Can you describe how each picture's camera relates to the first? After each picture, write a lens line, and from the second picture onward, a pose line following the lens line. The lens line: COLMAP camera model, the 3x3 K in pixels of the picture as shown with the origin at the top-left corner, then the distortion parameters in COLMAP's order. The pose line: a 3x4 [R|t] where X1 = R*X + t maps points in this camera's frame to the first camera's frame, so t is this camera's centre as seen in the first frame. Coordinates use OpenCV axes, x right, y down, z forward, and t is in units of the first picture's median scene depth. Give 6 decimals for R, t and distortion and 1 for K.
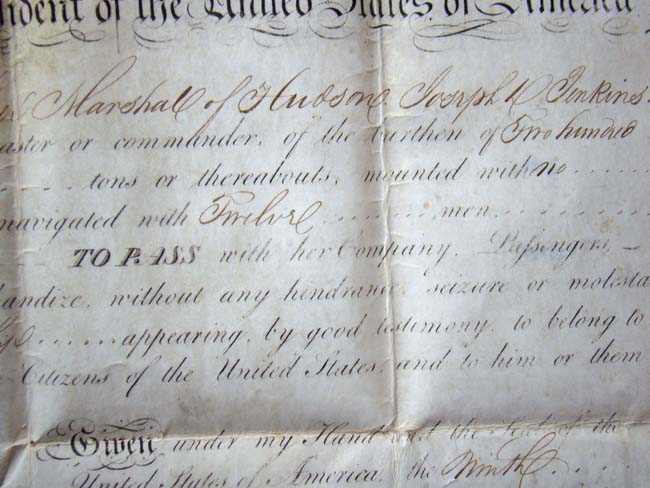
lens RADIAL K [[883.9, 0, 323.8], [0, 883.9, 244.1], [0, 0, 1]] dist [-0.051906, 0.000000]
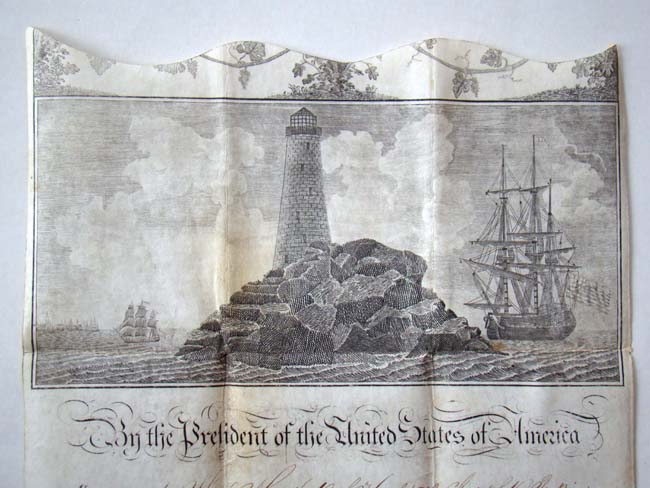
lens RADIAL K [[883.9, 0, 326.4], [0, 883.9, 243.8], [0, 0, 1]] dist [-0.051906, 0.000000]
pose [[0.999032, 0.030136, -0.032042, -0.108485], [-0.033923, 0.991564, -0.125099, -0.433435], [0.028002, 0.126065, 0.991627, -0.809500]]
